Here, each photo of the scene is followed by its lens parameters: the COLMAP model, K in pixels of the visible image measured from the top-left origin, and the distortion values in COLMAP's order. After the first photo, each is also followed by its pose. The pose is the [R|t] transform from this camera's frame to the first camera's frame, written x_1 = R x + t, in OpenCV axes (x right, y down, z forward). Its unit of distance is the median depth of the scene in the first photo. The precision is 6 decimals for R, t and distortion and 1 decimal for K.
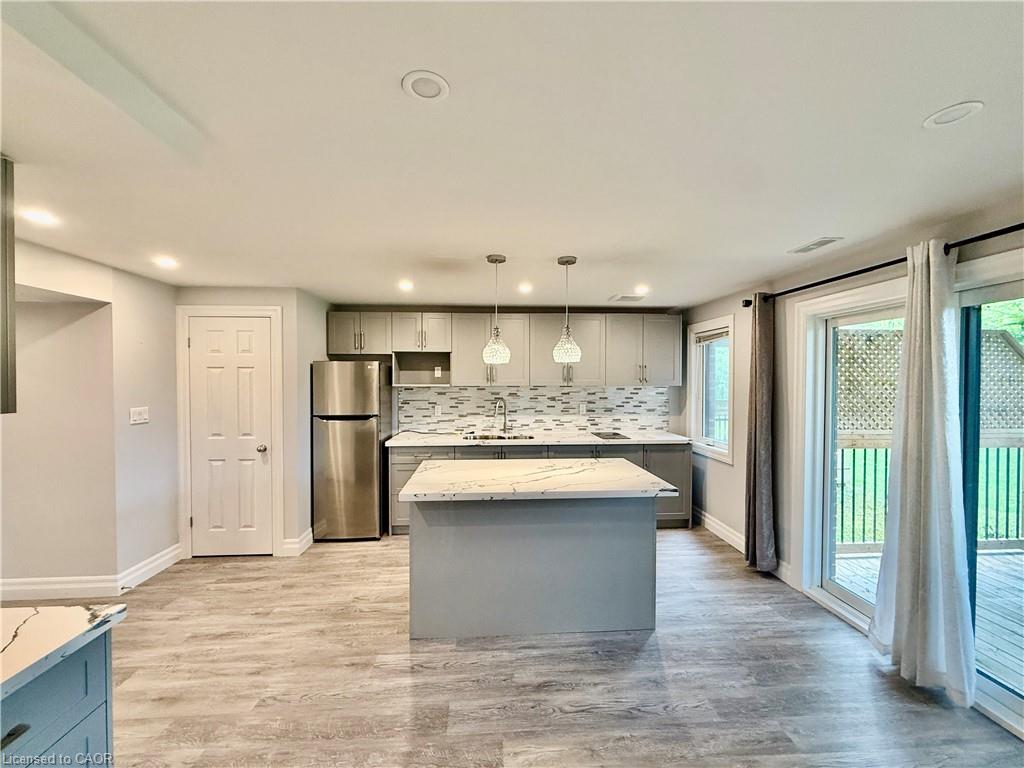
lens RADIAL K [[408.4, 0, 513.3], [0, 408.4, 385.1], [0, 0, 1]] dist [-0.000418, -0.000334]
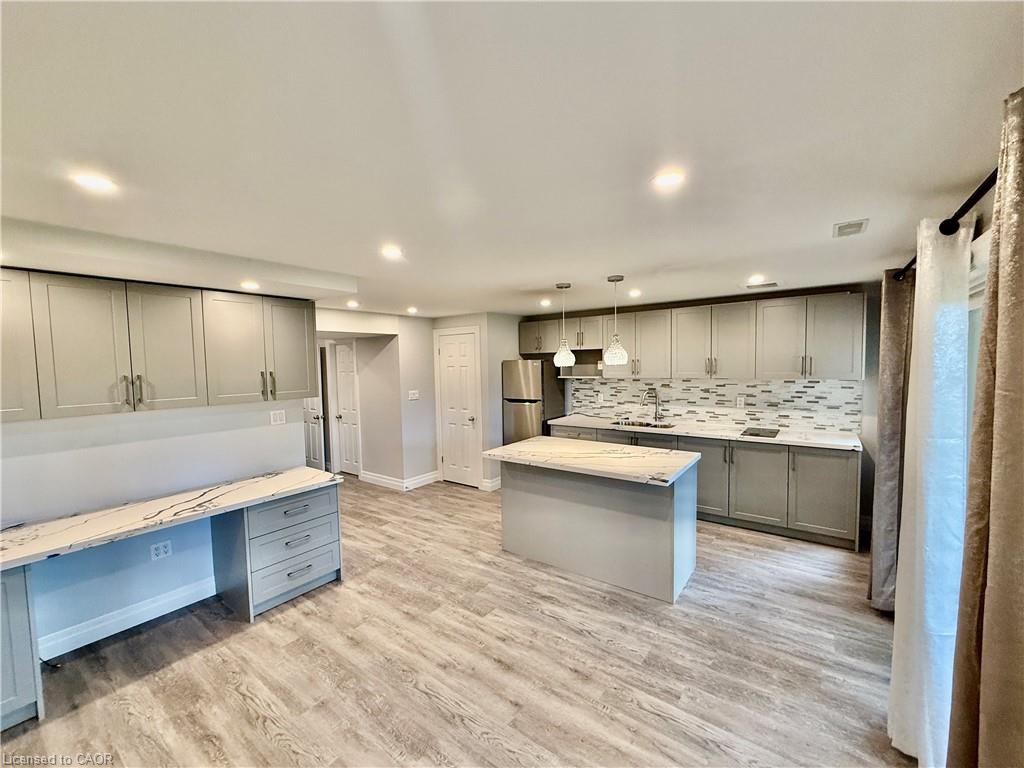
lens RADIAL K [[408.4, 0, 525.5], [0, 408.4, 385.7], [0, 0, 1]] dist [-0.000418, -0.000334]
pose [[0.777788, 0.021335, -0.628165, 0.518119], [0.010455, 0.998846, 0.046870, -0.040759], [0.628440, -0.043022, 0.776667, -0.071094]]
